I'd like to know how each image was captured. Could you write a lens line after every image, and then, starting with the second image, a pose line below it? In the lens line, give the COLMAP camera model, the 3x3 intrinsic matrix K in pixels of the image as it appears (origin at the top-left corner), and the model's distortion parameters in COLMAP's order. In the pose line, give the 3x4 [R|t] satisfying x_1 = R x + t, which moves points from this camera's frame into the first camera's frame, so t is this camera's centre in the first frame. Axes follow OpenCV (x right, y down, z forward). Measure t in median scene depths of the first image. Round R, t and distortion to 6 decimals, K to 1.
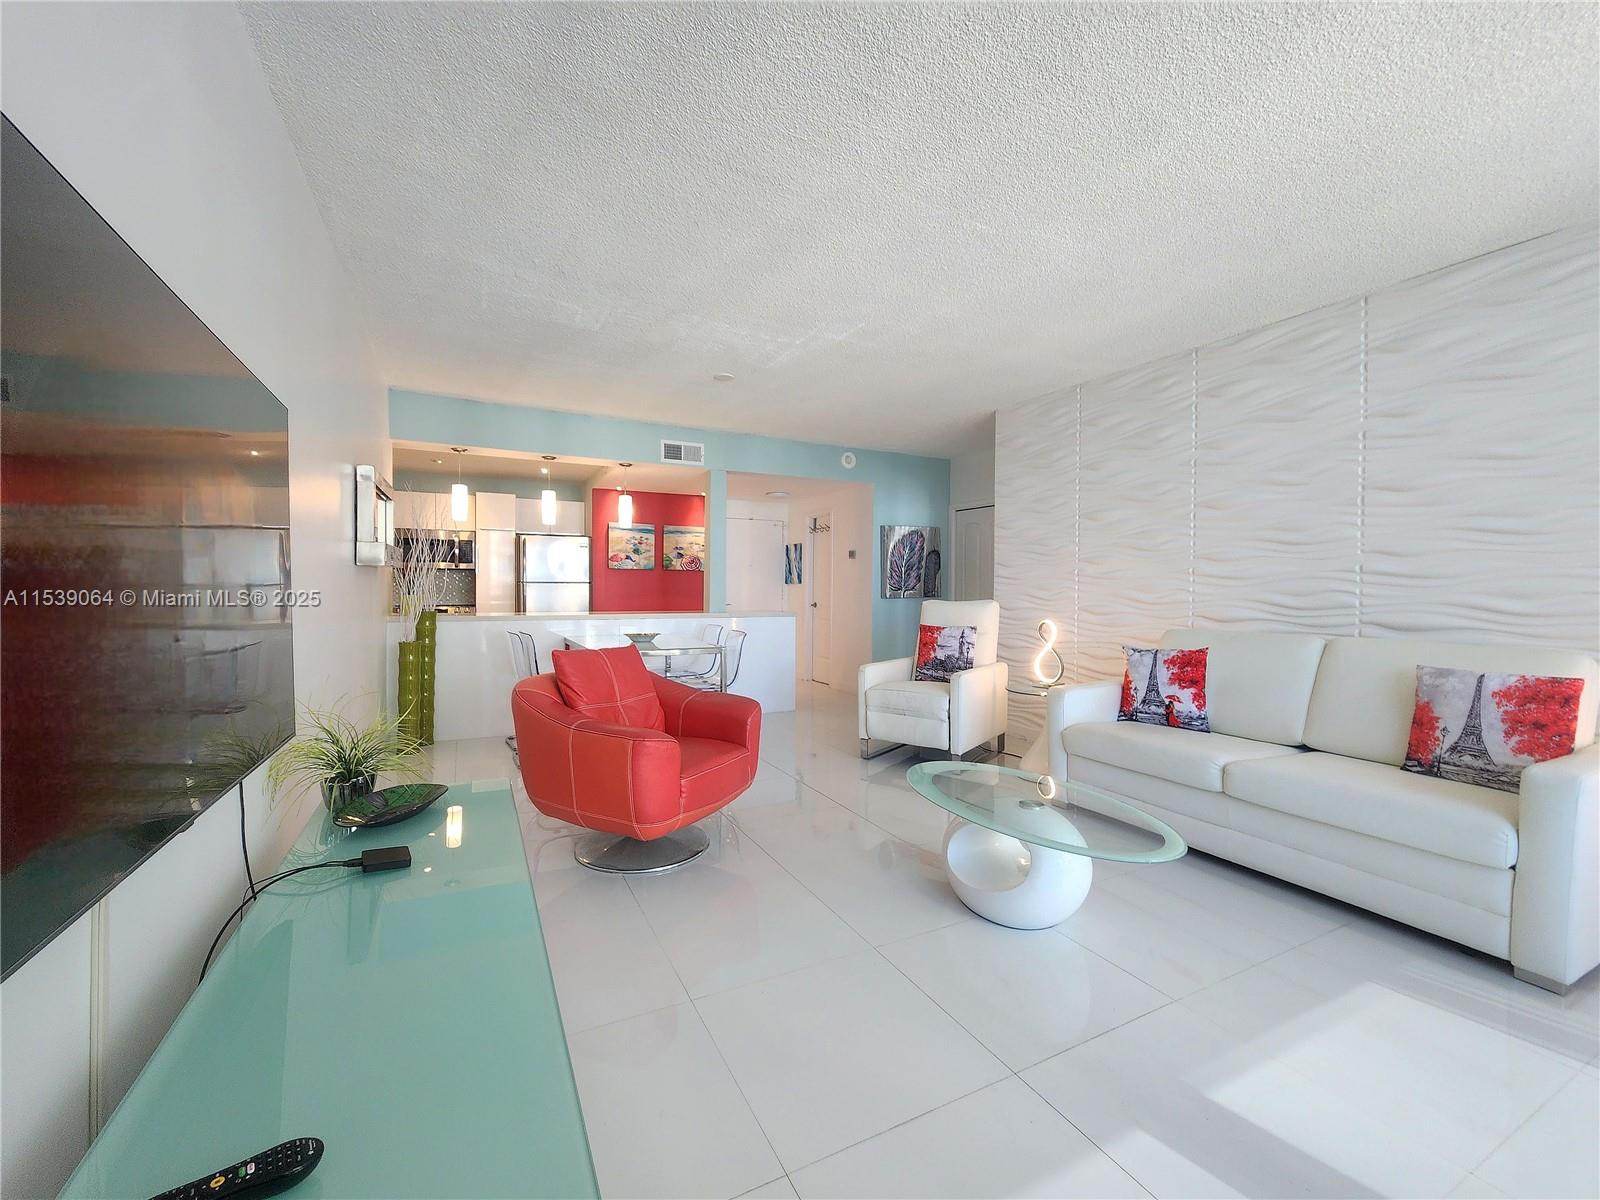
lens RADIAL K [[649.4, 0, 798.0], [0, 649.4, 600.4], [0, 0, 1]] dist [-0.004281, 0.000622]
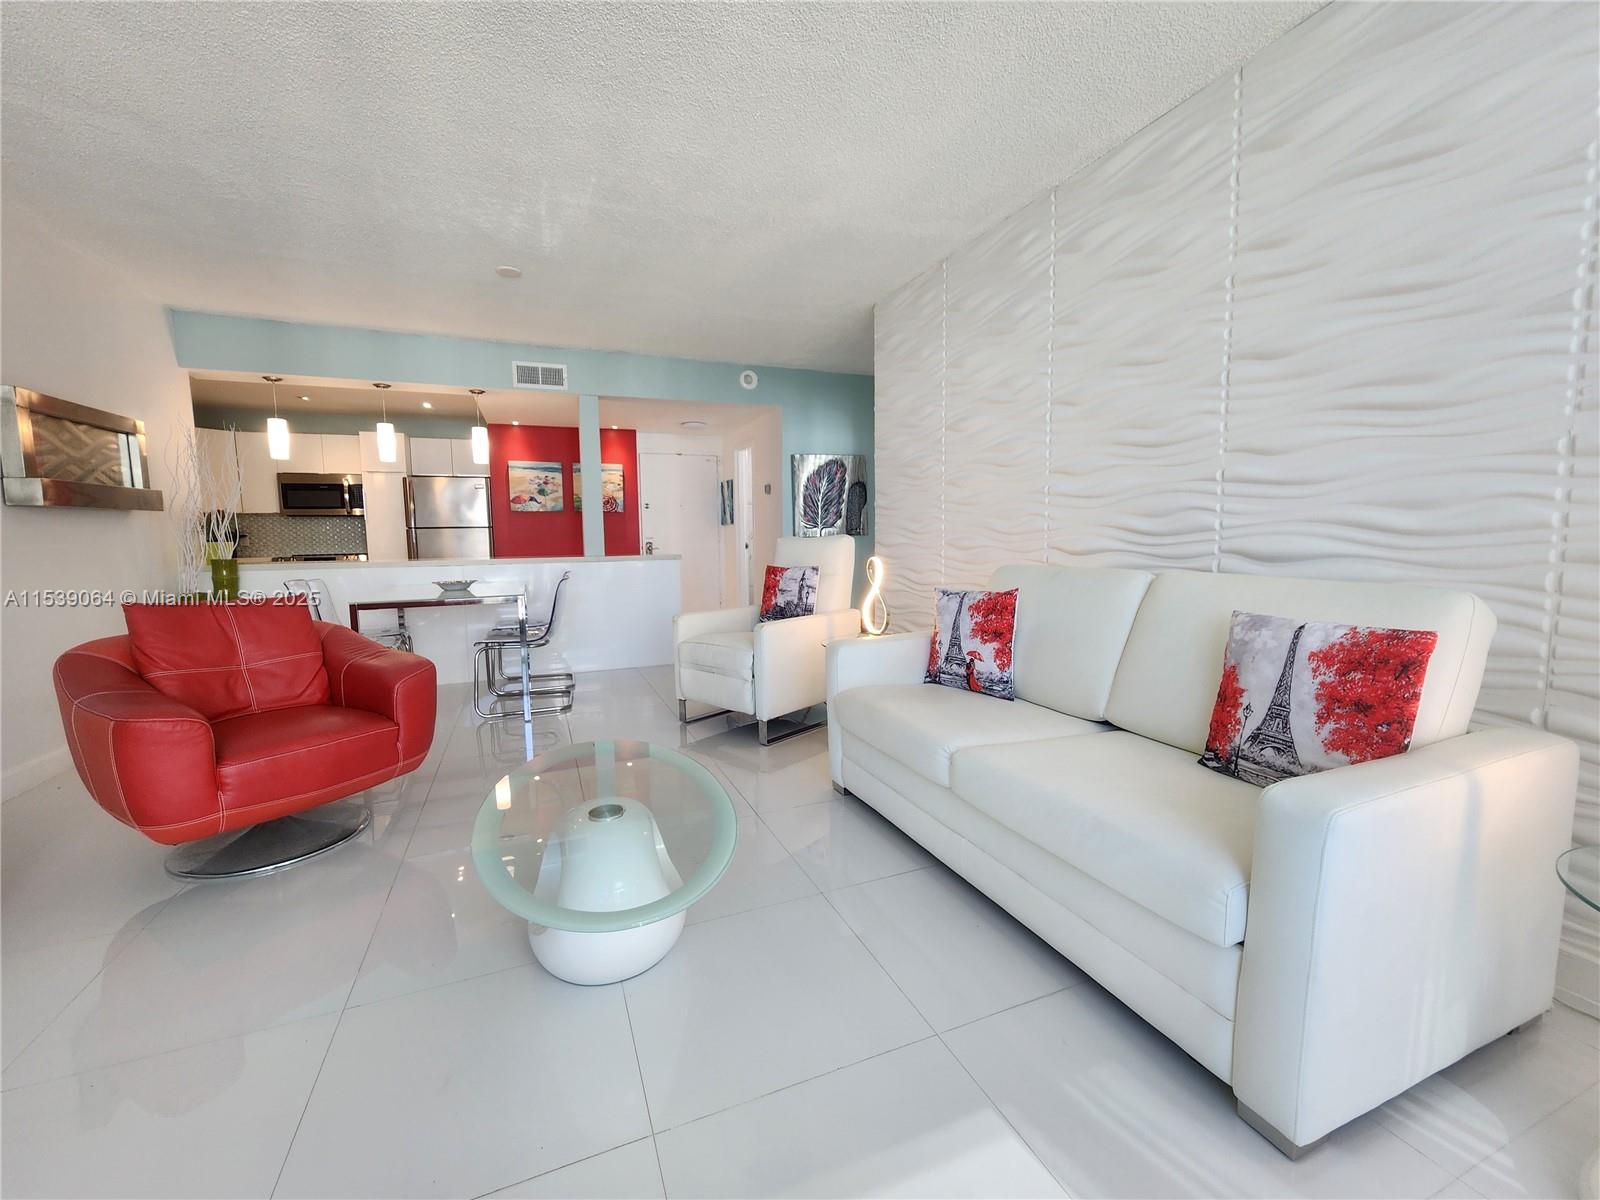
lens RADIAL K [[649.4, 0, 799.6], [0, 649.4, 601.3], [0, 0, 1]] dist [-0.004281, 0.000622]
pose [[0.996686, -0.011215, -0.080569, 0.397681], [0.017960, 0.996348, 0.083478, 0.018304], [0.079339, -0.084648, 0.993247, 0.209018]]
